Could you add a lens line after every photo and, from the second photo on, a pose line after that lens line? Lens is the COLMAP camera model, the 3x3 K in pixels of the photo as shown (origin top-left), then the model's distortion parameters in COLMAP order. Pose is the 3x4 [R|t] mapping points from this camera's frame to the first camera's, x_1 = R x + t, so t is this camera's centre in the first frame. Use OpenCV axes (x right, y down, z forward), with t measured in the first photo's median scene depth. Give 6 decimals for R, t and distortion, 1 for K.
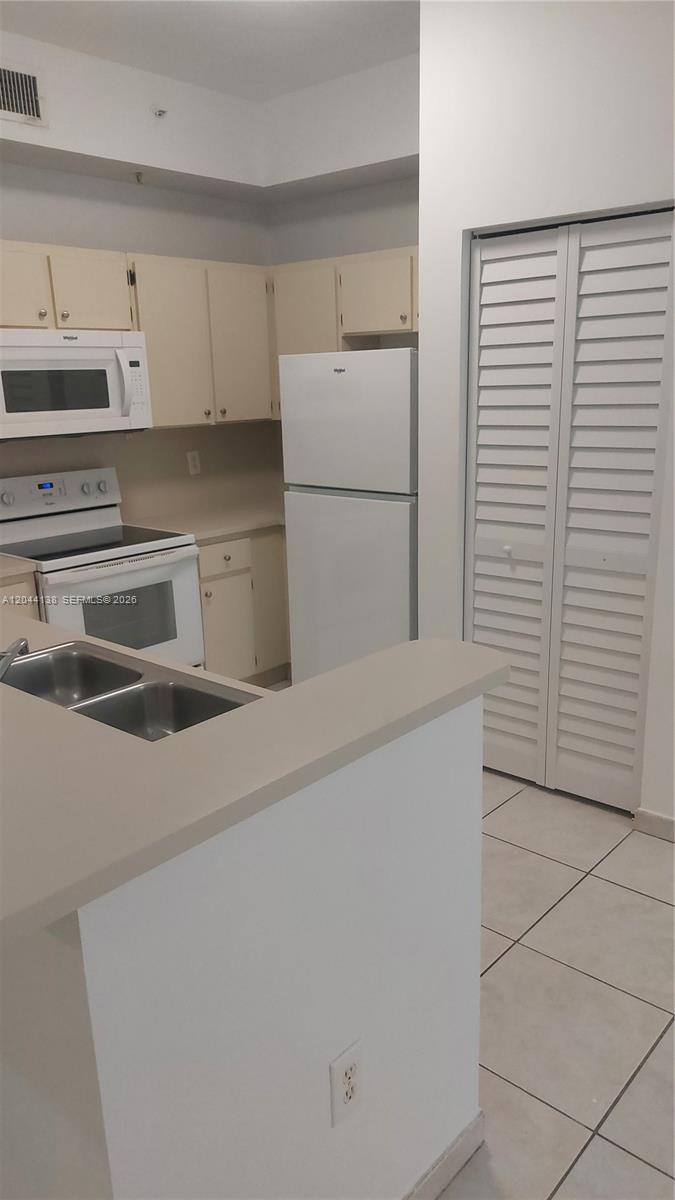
lens RADIAL K [[885.7, 0, 337.5], [0, 885.7, 600.0], [0, 0, 1]] dist [0.073984, -0.002853]
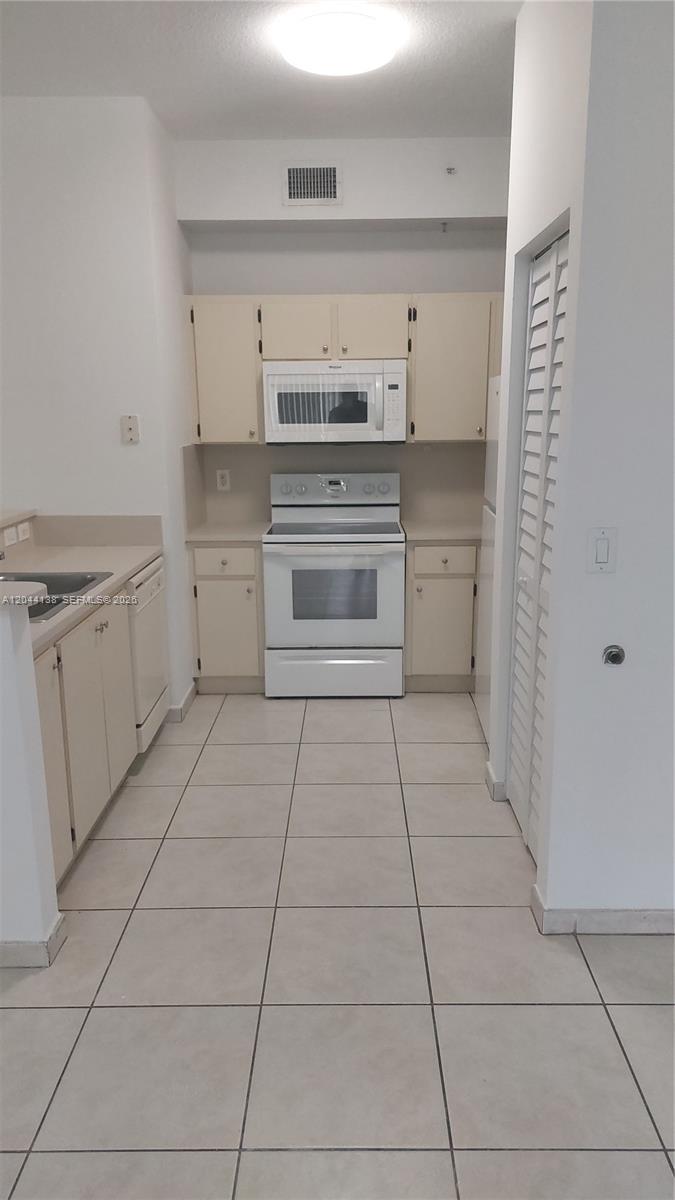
lens RADIAL K [[868.6, 0, 337.5], [0, 868.6, 600.0], [0, 0, 1]] dist [0.101014, 0.000122]
pose [[0.656382, 0.183796, -0.731698, 0.630151], [-0.194348, 0.978330, 0.071405, -0.054233], [0.728966, 0.095334, 0.677879, 0.179370]]
